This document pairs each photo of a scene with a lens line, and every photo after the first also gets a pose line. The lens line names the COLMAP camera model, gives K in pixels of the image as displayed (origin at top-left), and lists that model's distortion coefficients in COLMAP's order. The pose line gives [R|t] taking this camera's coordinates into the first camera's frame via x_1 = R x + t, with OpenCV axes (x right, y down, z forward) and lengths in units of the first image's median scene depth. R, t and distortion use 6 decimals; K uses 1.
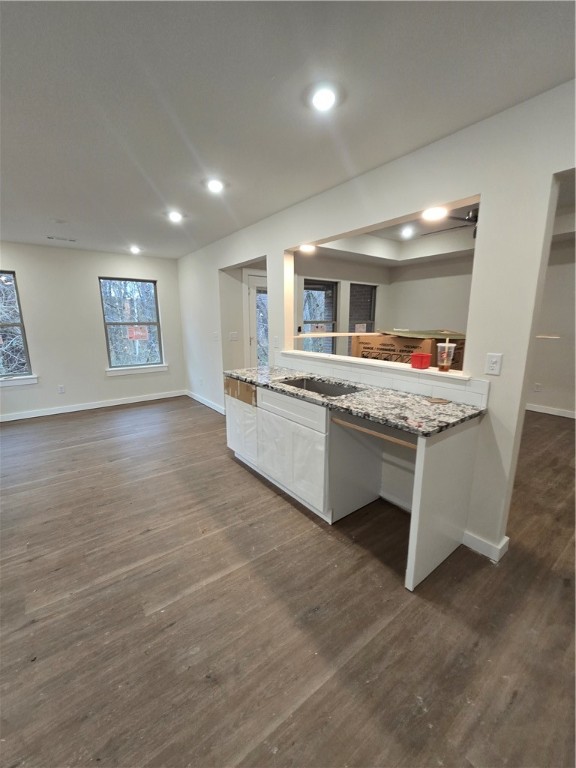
lens RADIAL K [[313.3, 0, 286.4], [0, 313.3, 383.2], [0, 0, 1]] dist [-0.001947, -0.000971]
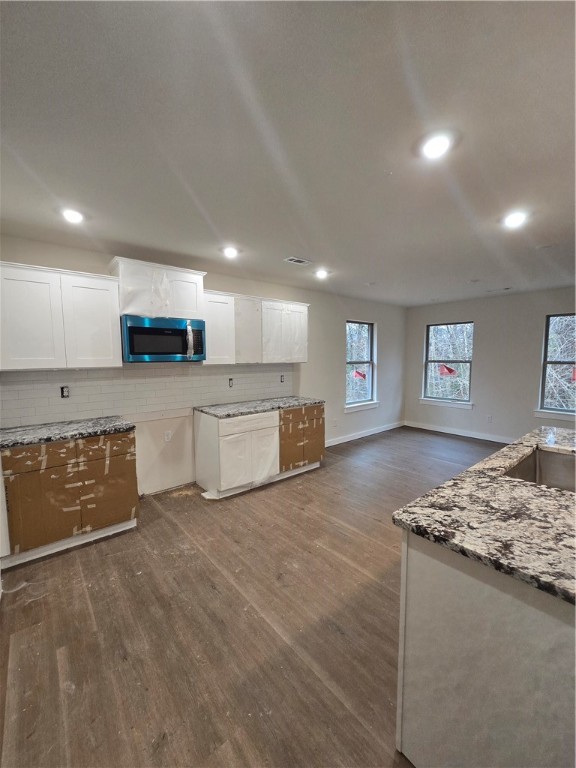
lens RADIAL K [[313.3, 0, 286.4], [0, 313.3, 383.2], [0, 0, 1]] dist [-0.001947, -0.000971]
pose [[0.055079, 0.089871, -0.994429, 0.972068], [-0.196336, 0.977472, 0.077464, -0.141099], [0.978988, 0.190976, 0.071483, 0.523867]]
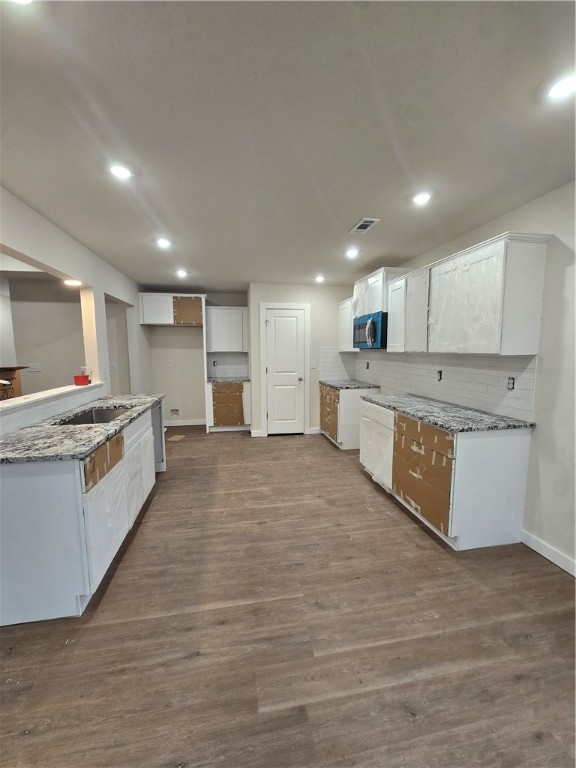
lens RADIAL K [[313.3, 0, 286.4], [0, 313.3, 383.2], [0, 0, 1]] dist [-0.001947, -0.000971]
pose [[-0.896042, -0.034875, 0.442598, -1.306657], [0.101671, 0.954299, 0.281029, -0.460650], [-0.432171, 0.296813, -0.851546, 2.272380]]
